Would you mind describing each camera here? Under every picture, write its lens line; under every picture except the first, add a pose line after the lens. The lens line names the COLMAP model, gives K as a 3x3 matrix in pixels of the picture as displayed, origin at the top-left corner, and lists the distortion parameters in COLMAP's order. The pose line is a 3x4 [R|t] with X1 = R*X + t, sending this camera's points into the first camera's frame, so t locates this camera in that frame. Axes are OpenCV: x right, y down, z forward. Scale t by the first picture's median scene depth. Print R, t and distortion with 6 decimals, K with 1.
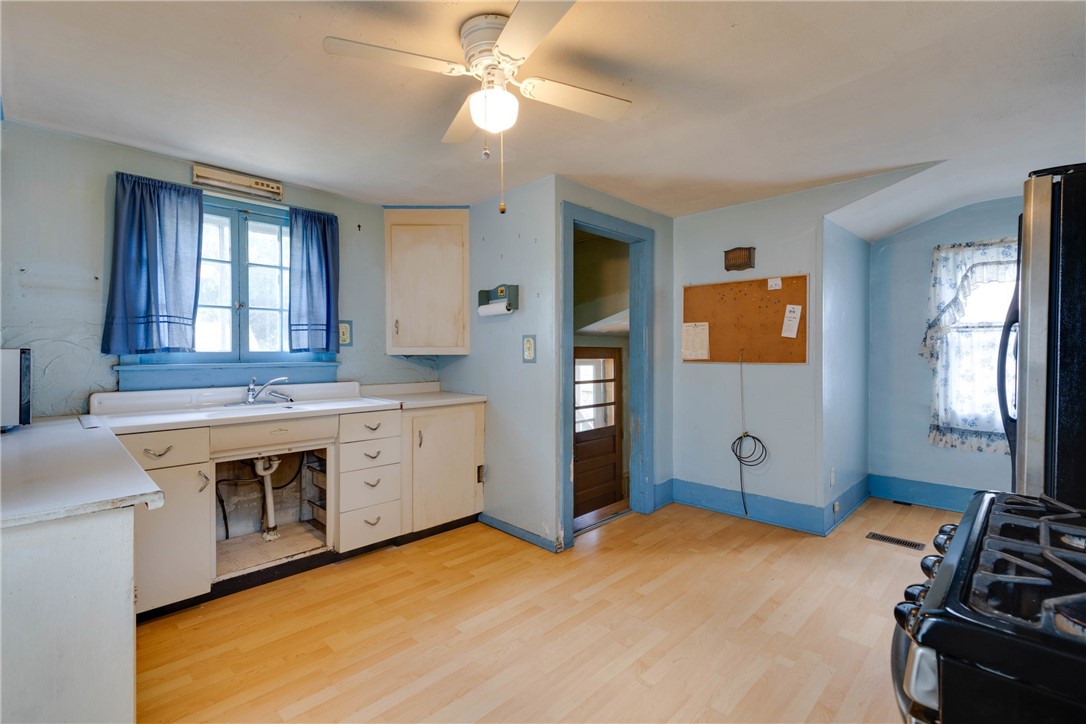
lens RADIAL K [[489.1, 0, 543.5], [0, 489.1, 357.8], [0, 0, 1]] dist [0.001747, 0.002347]
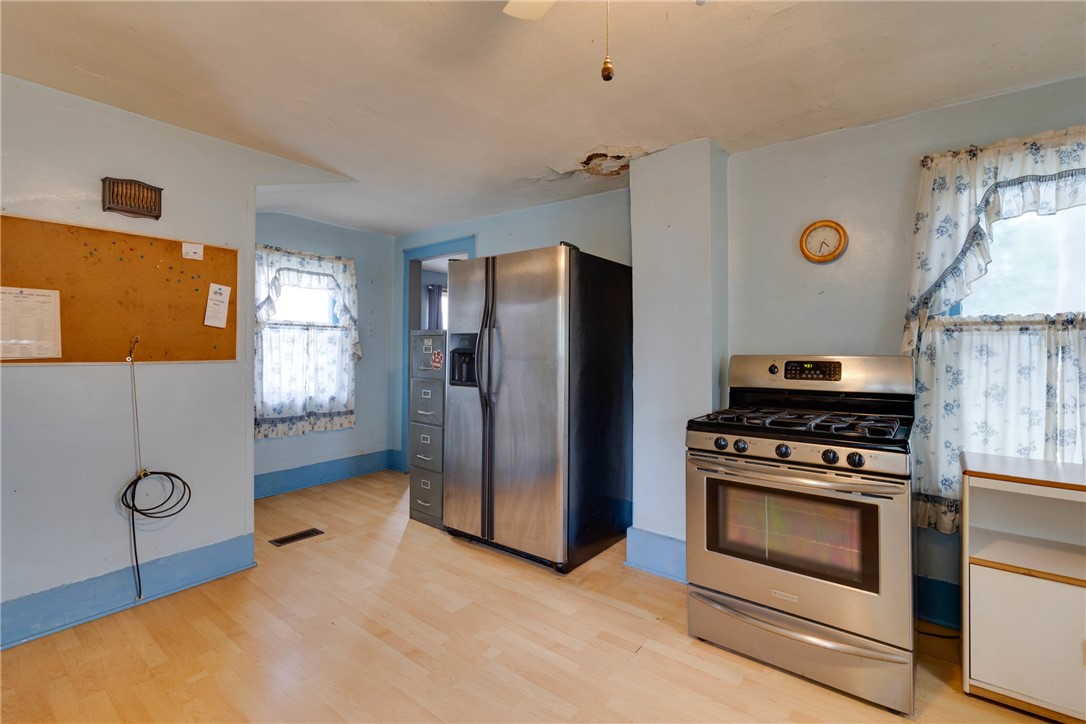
lens RADIAL K [[489.1, 0, 532.6], [0, 489.1, 341.7], [0, 0, 1]] dist [0.001747, 0.002347]
pose [[-0.109690, 0.014440, 0.993861, -0.290435], [0.007321, 0.999879, -0.013720, -0.003978], [-0.993939, 0.005771, -0.109783, 0.563065]]
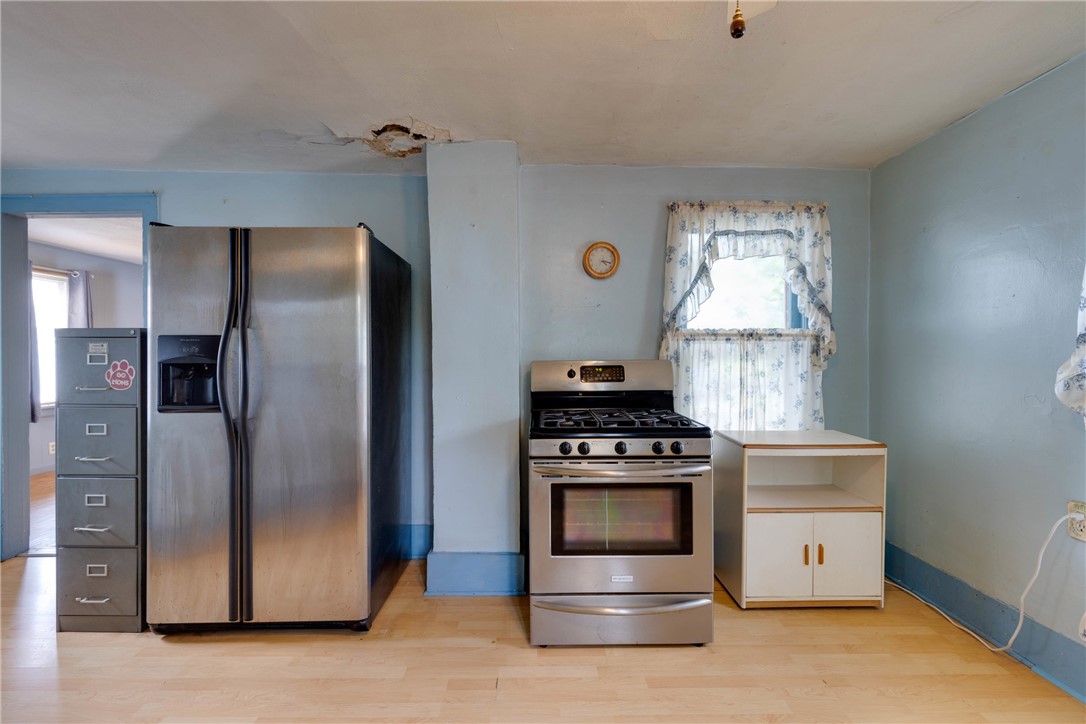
lens RADIAL K [[489.1, 0, 539.9], [0, 489.1, 358.2], [0, 0, 1]] dist [0.001747, 0.002347]
pose [[-0.710482, -0.000264, 0.703716, -0.146809], [0.012812, 0.999829, 0.013311, -0.005929], [-0.703599, 0.018473, -0.710357, 0.699754]]
